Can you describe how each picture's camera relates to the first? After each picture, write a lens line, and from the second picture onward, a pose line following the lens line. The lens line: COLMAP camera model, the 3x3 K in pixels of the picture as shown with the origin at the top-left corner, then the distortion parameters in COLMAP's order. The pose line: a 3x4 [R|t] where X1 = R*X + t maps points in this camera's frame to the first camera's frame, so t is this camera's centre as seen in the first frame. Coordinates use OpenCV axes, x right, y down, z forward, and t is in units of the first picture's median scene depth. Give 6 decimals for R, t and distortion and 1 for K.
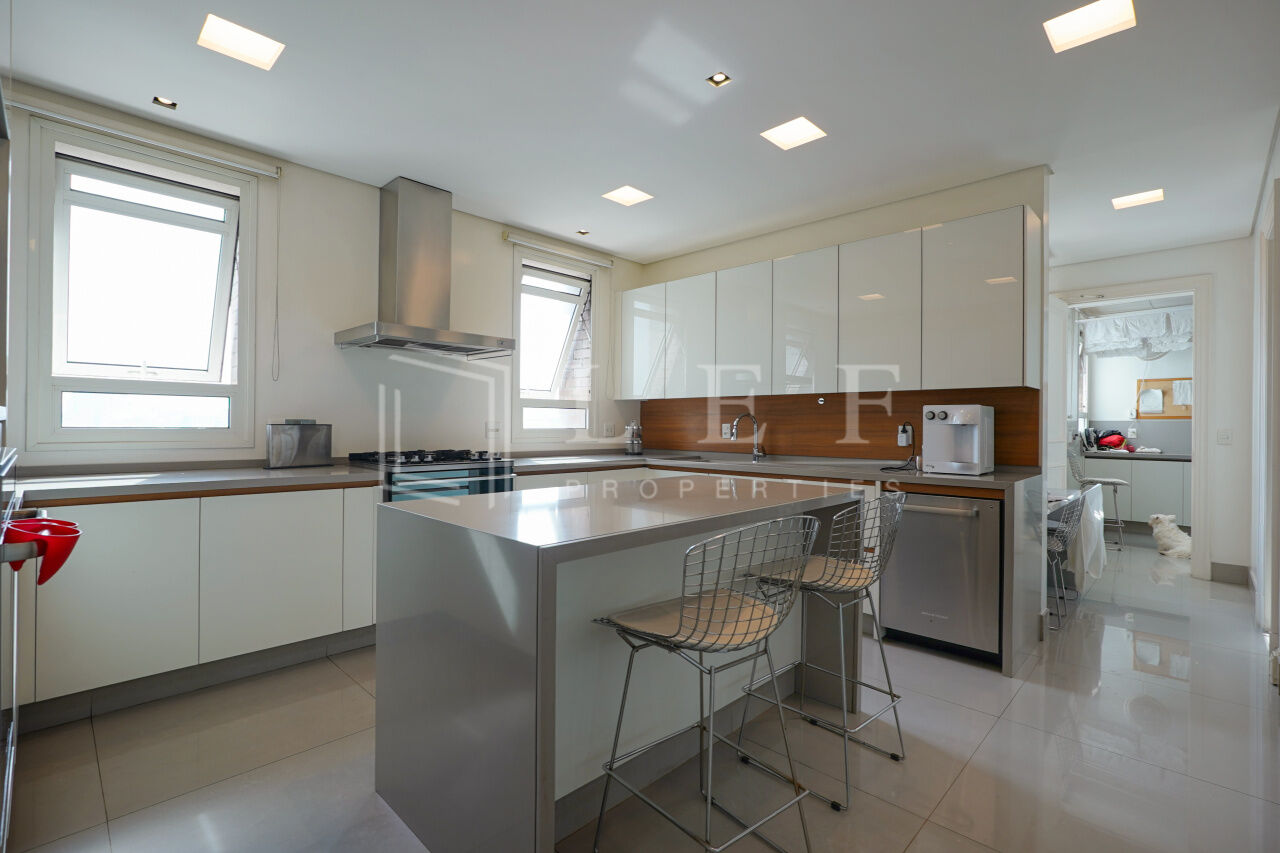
lens RADIAL K [[587.2, 0, 644.9], [0, 587.2, 426.1], [0, 0, 1]] dist [-0.012022, 0.000613]
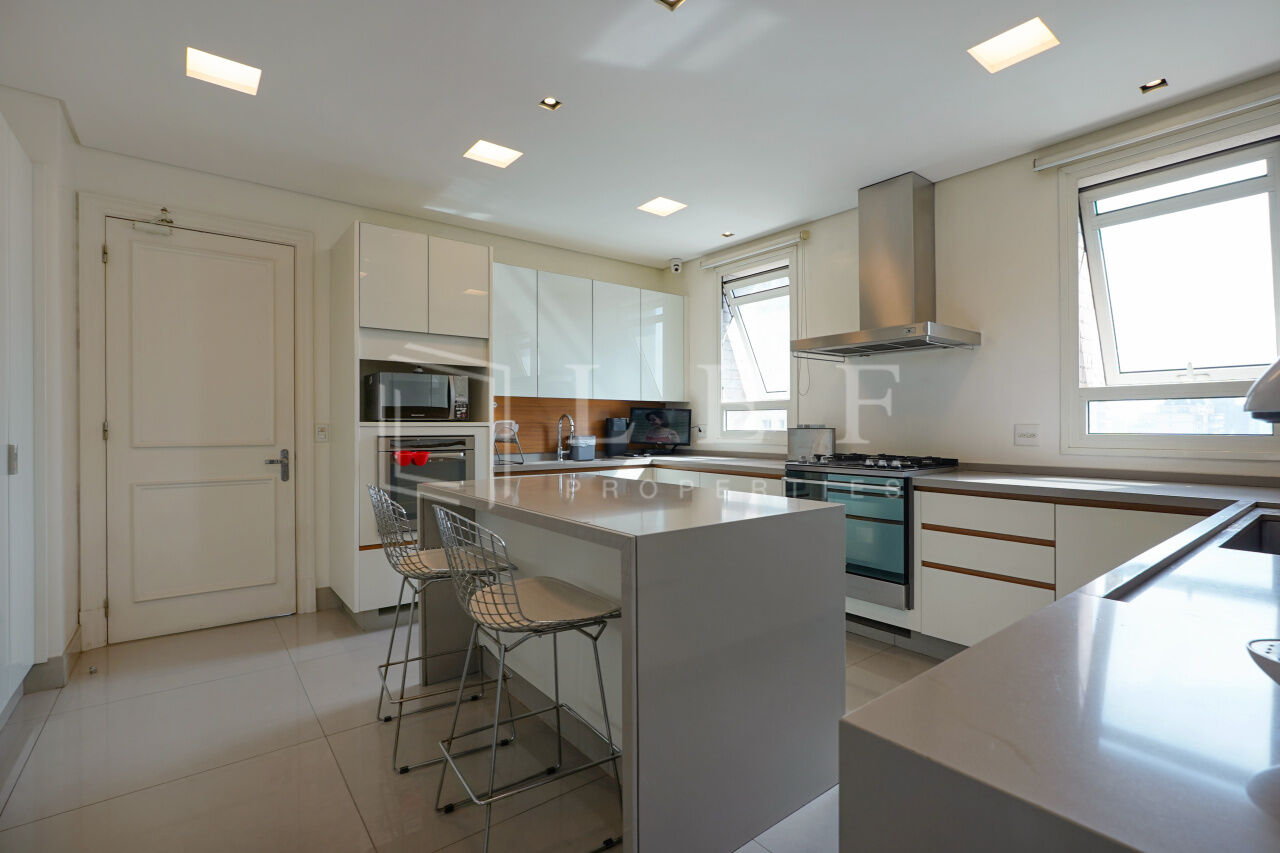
lens RADIAL K [[585.3, 0, 640.0], [0, 585.3, 426.5], [0, 0, 1]] dist [0.077606, 0.000012]
pose [[-0.134942, -0.007796, -0.990823, 0.546040], [-0.006179, 0.999956, -0.007027, 0.004189], [0.990834, 0.005174, -0.134984, 0.608574]]
